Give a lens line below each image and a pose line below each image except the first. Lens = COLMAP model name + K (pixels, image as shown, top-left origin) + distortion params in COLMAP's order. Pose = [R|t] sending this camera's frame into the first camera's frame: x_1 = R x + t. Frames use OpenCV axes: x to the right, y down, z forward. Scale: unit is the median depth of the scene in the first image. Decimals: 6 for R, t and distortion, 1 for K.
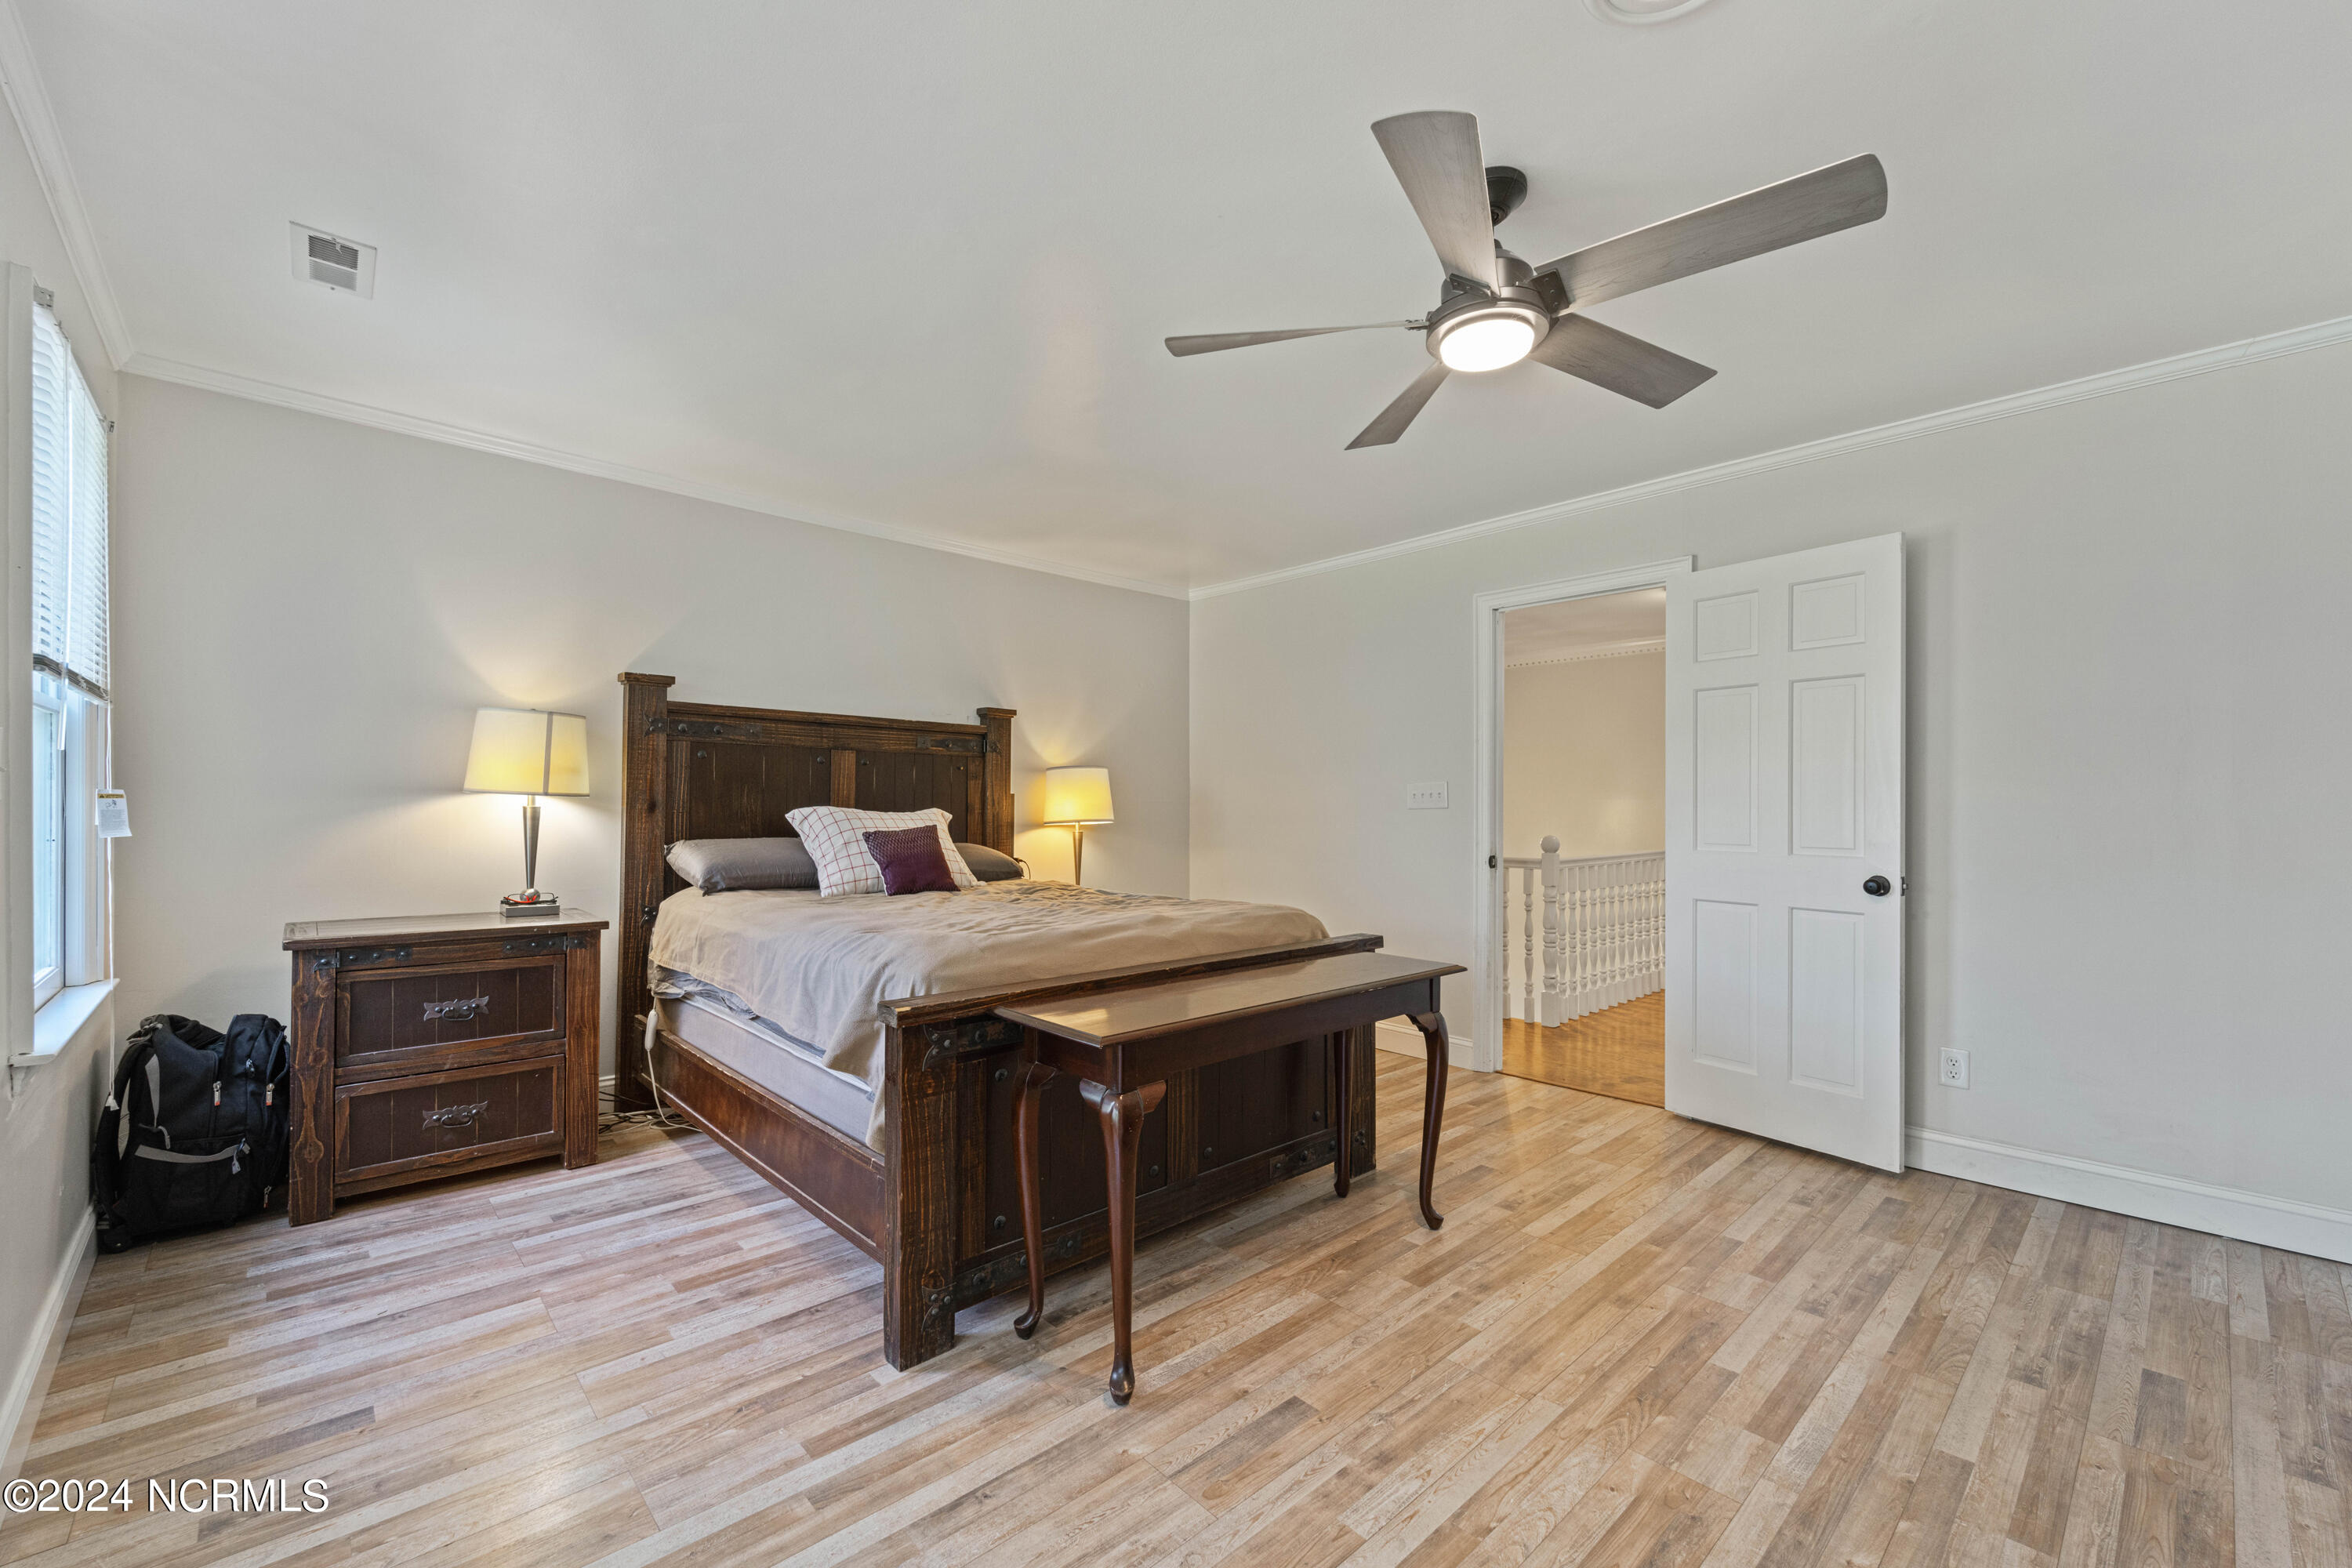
lens RADIAL K [[956.5, 0, 1172.4], [0, 956.5, 799.6], [0, 0, 1]] dist [-0.001269, -0.000447]
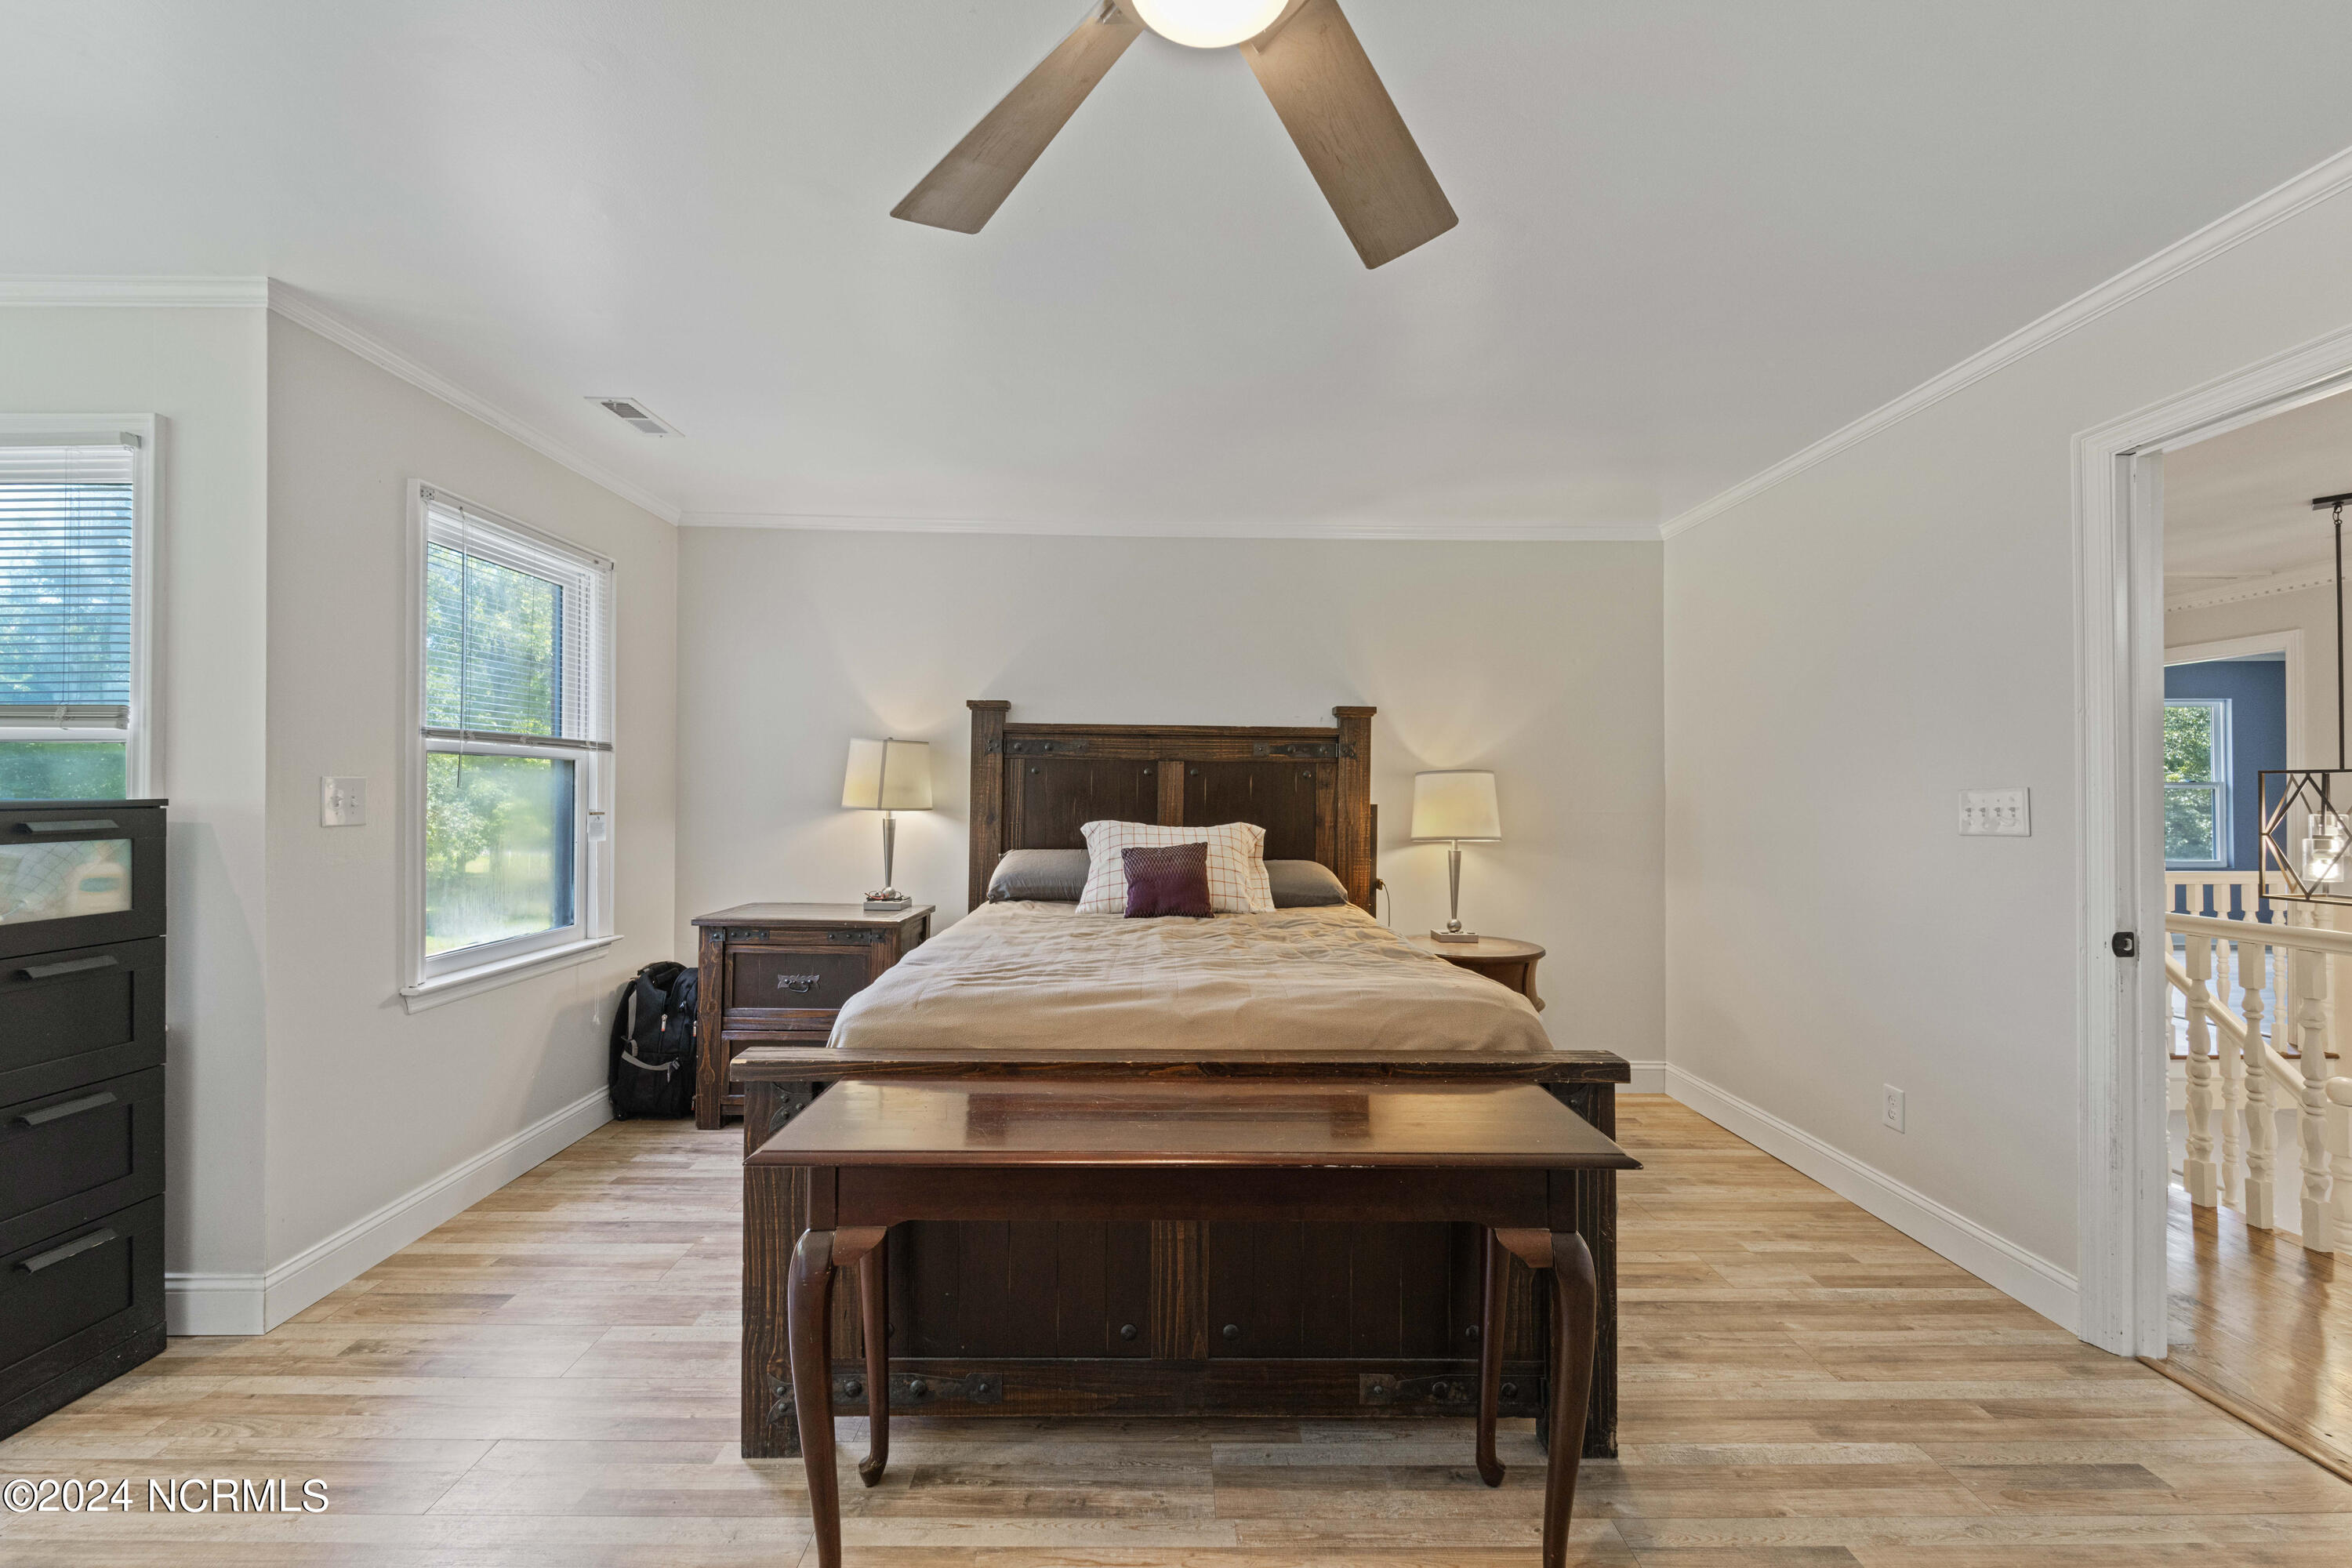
lens RADIAL K [[935.1, 0, 1170.6], [0, 935.1, 786.0], [0, 0, 1]] dist [-0.000494, -0.000535]
pose [[0.740896, -0.008830, -0.671562, 0.474567], [0.002484, 0.999943, -0.010407, -0.025914], [0.671615, 0.006042, 0.740875, 0.462067]]
